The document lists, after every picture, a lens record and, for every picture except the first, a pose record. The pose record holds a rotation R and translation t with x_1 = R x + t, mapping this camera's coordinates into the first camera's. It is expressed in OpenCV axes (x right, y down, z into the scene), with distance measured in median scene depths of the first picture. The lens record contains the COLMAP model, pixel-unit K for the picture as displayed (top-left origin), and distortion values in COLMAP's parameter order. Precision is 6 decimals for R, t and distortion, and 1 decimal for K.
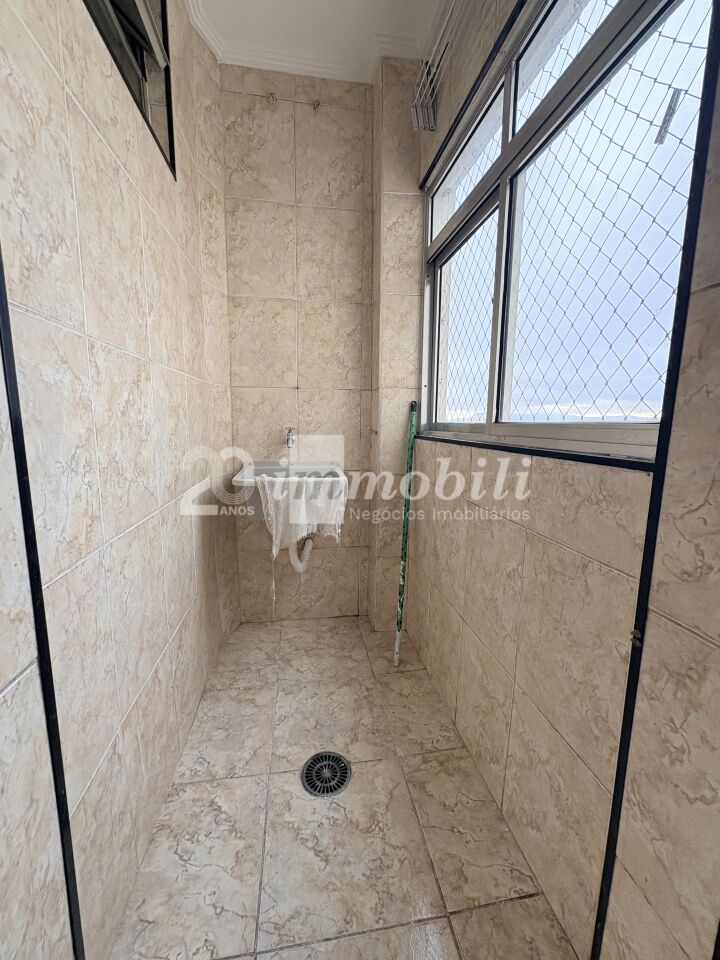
lens RADIAL K [[383.7, 0, 360.0], [0, 383.7, 480.0], [0, 0, 1]] dist [0.000719, 0.000130]
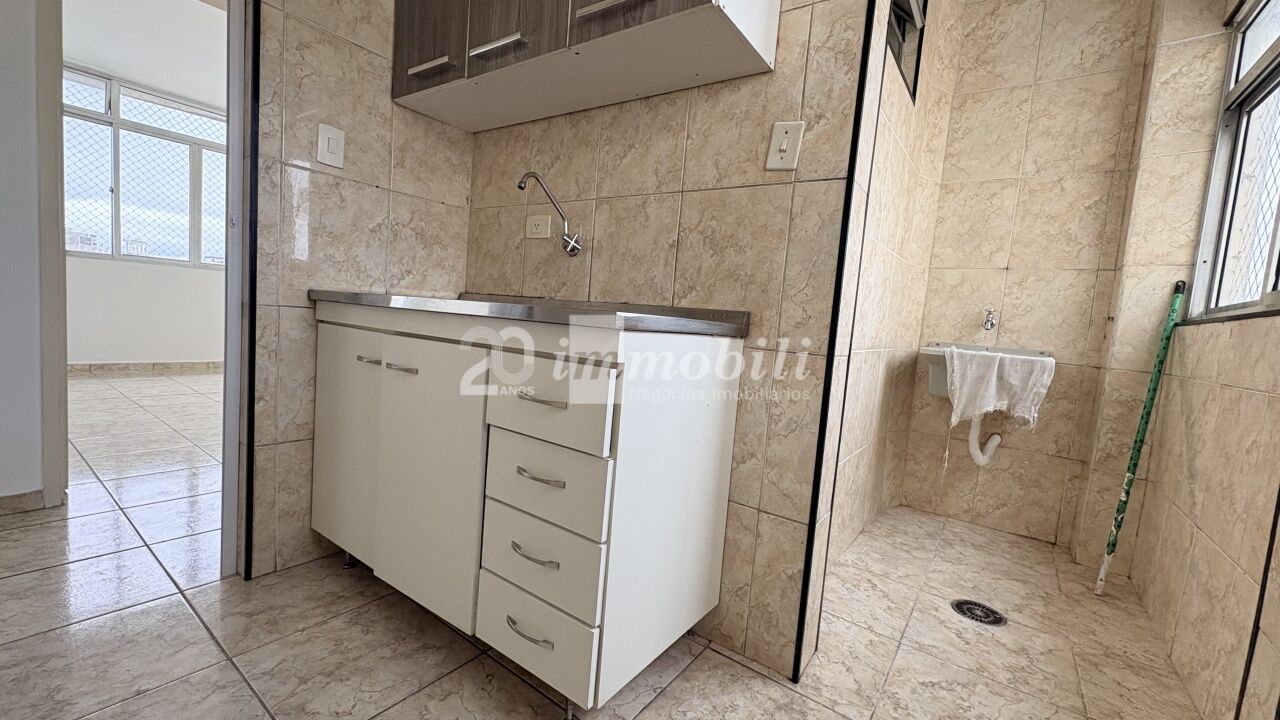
lens RADIAL K [[510.0, 0, 640.0], [0, 510.0, 360.0], [0, 0, 1]] dist [0.001178, 0.000111]
pose [[0.701082, 0.106813, -0.705035, 0.120802], [-0.177883, 0.983657, -0.027862, 0.189619], [0.690537, 0.144947, 0.708625, -0.513528]]
